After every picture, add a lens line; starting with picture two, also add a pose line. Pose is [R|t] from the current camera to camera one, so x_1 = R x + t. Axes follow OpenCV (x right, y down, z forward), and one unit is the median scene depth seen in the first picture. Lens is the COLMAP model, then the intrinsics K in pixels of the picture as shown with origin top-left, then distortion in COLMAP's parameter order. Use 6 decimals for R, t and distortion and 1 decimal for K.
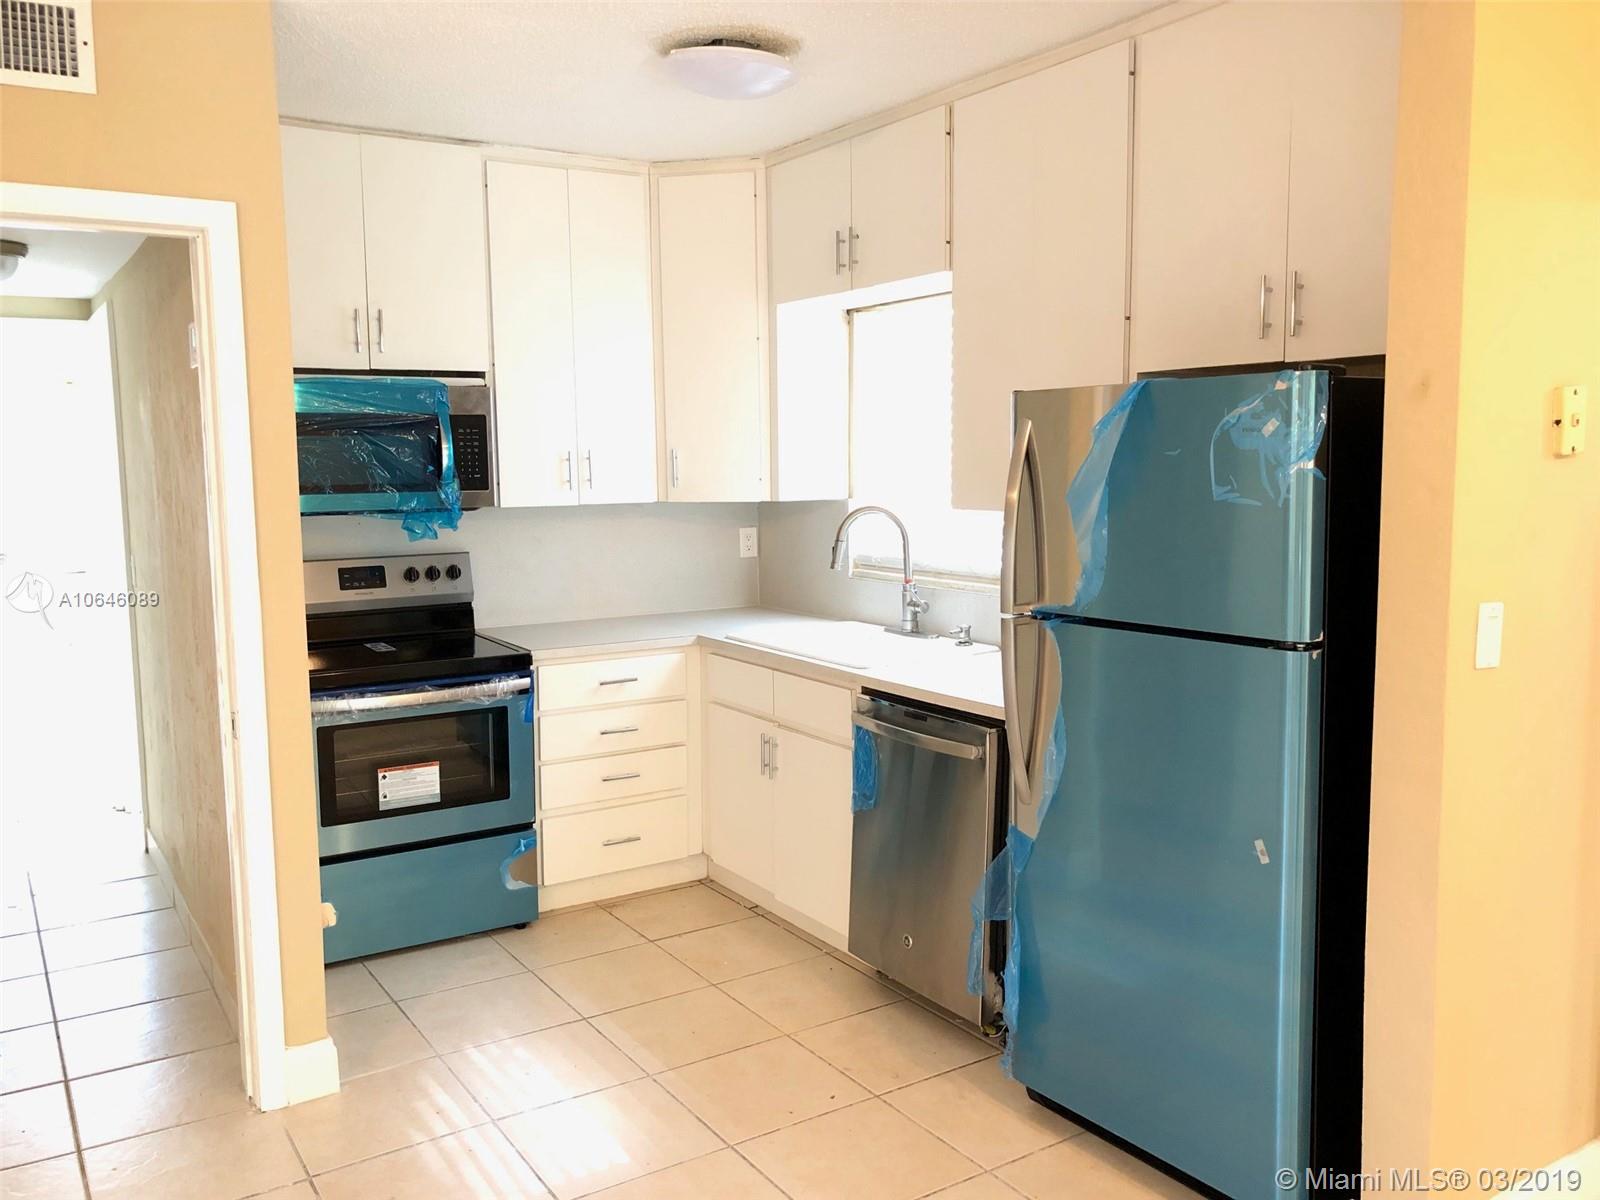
lens RADIAL K [[1302.5, 0, 796.8], [0, 1302.5, 591.1], [0, 0, 1]] dist [0.036677, 0.001900]
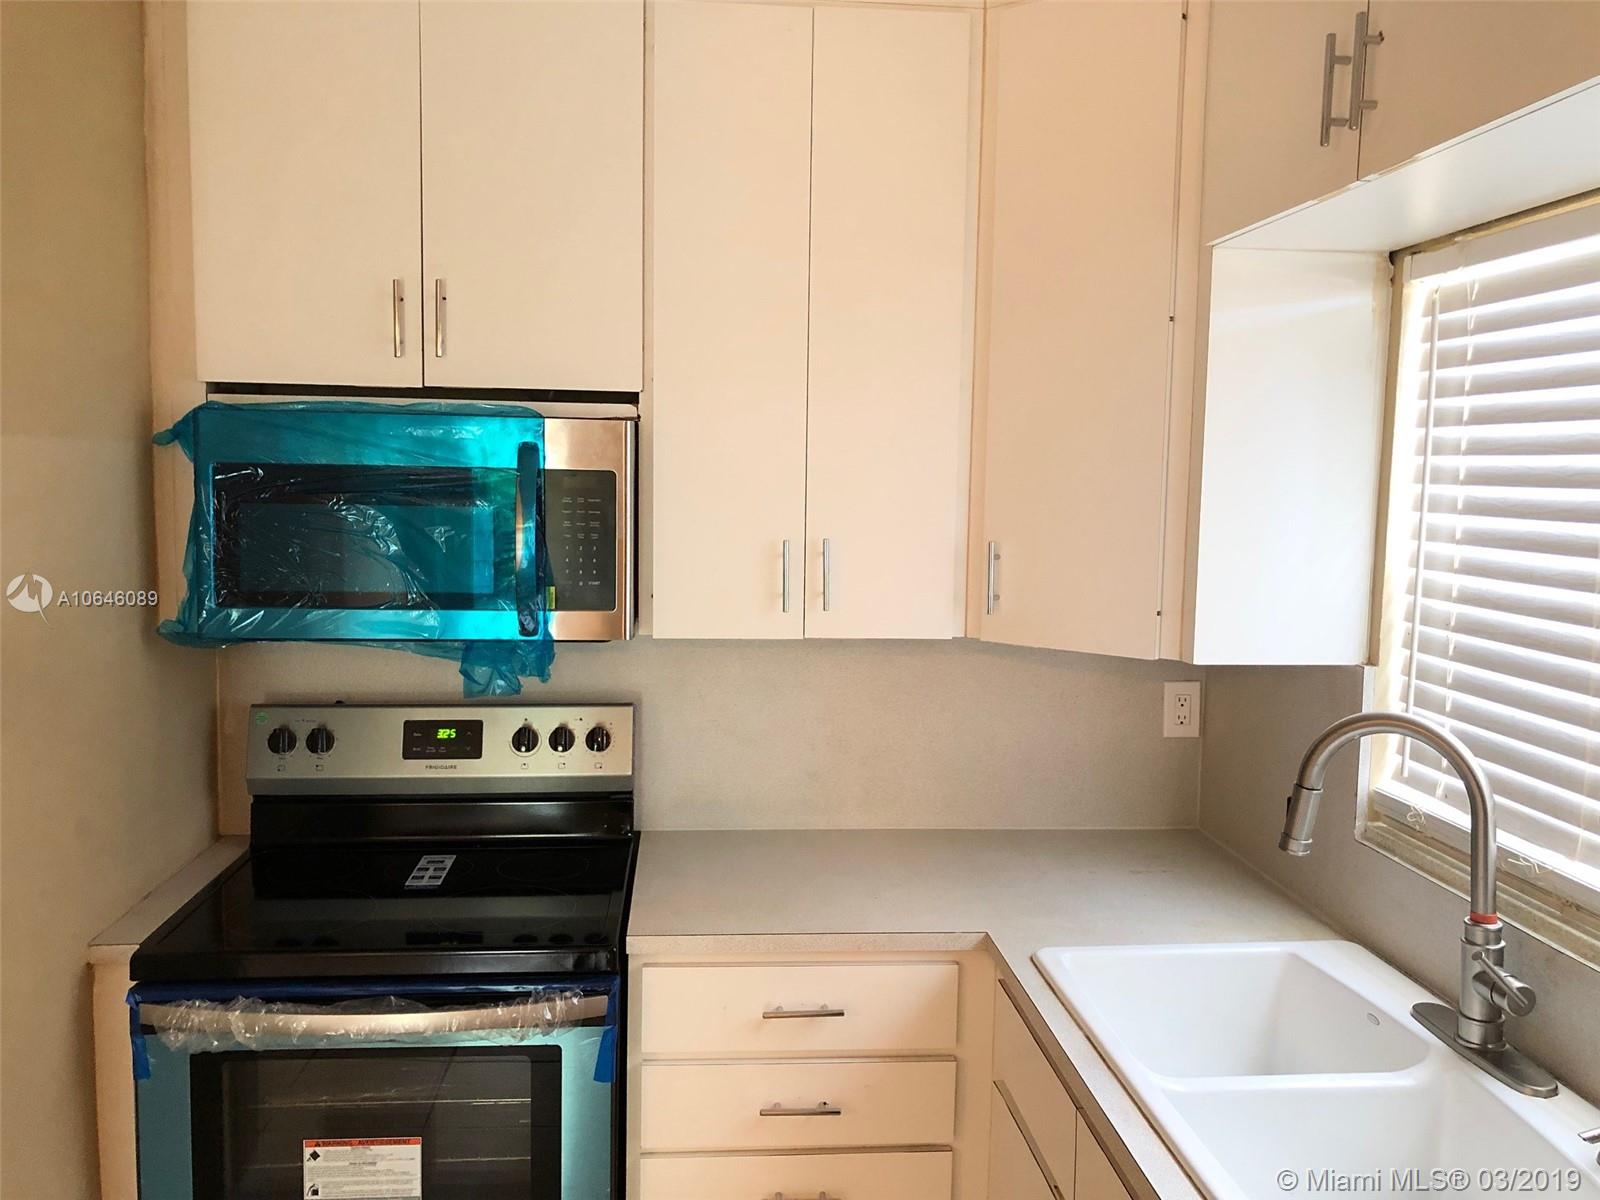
lens RADIAL K [[1302.5, 0, 796.8], [0, 1302.5, 591.1], [0, 0, 1]] dist [0.036677, 0.001900]
pose [[0.887599, 0.067991, -0.455572, 0.076734], [-0.074250, 0.997231, 0.004167, -0.092234], [0.454594, 0.030127, 0.890189, 0.546075]]
